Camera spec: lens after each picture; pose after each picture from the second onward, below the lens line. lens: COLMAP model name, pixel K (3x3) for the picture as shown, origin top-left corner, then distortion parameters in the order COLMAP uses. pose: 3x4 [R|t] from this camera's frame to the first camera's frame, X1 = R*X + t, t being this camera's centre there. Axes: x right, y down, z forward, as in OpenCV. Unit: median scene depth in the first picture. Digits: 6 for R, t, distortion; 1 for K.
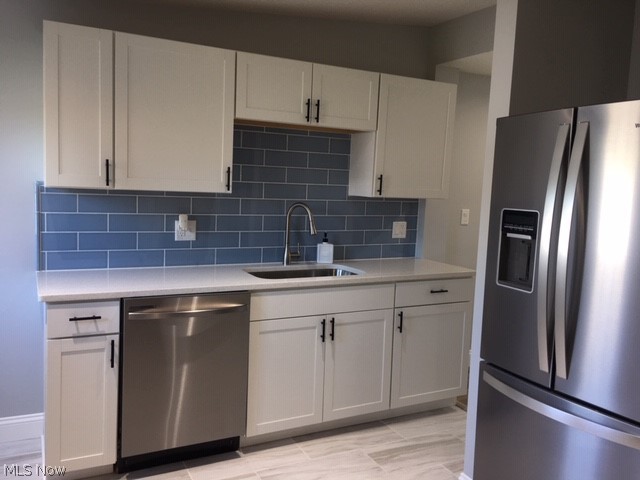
lens RADIAL K [[552.5, 0, 322.2], [0, 552.5, 238.7], [0, 0, 1]] dist [0.074838, -0.098883]
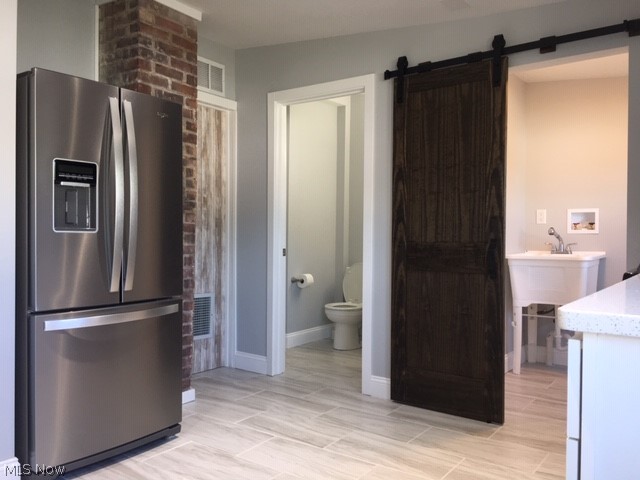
lens RADIAL K [[552.5, 0, 319.6], [0, 552.5, 242.3], [0, 0, 1]] dist [0.074838, -0.098883]
pose [[-0.443930, -0.046246, 0.894867, -0.586037], [0.068108, 0.994037, 0.085159, 0.032998], [-0.893469, 0.098753, -0.438133, 0.717604]]
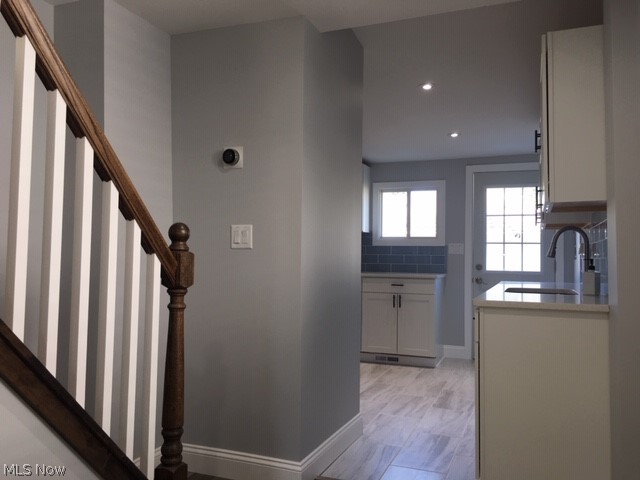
lens RADIAL K [[552.5, 0, 323.6], [0, 552.5, 243.2], [0, 0, 1]] dist [0.074838, -0.098883]
pose [[-0.745428, -0.065731, -0.663338, 0.995792], [-0.110279, 0.993574, 0.025472, -0.012751], [0.657401, 0.092140, -0.747887, 1.536018]]
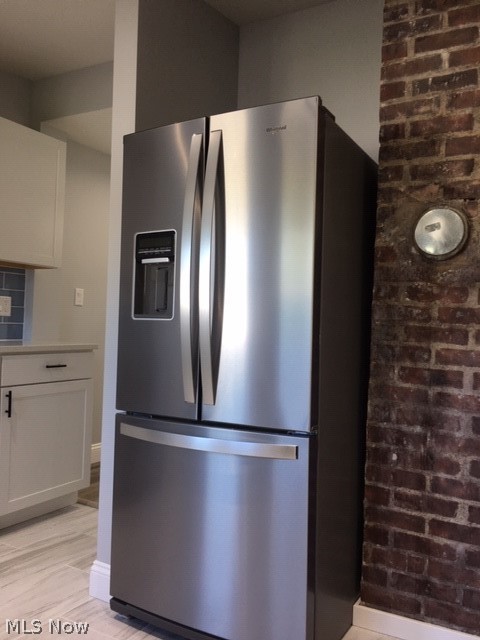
lens RADIAL K [[552.5, 0, 240.6], [0, 552.5, 318.9], [0, 0, 1]] dist [0.074838, -0.098883]
pose [[0.847225, -0.006413, 0.531195, -0.004989], [0.059057, 0.994866, -0.082182, 0.115715], [-0.527941, 0.100998, 0.843254, 0.120518]]
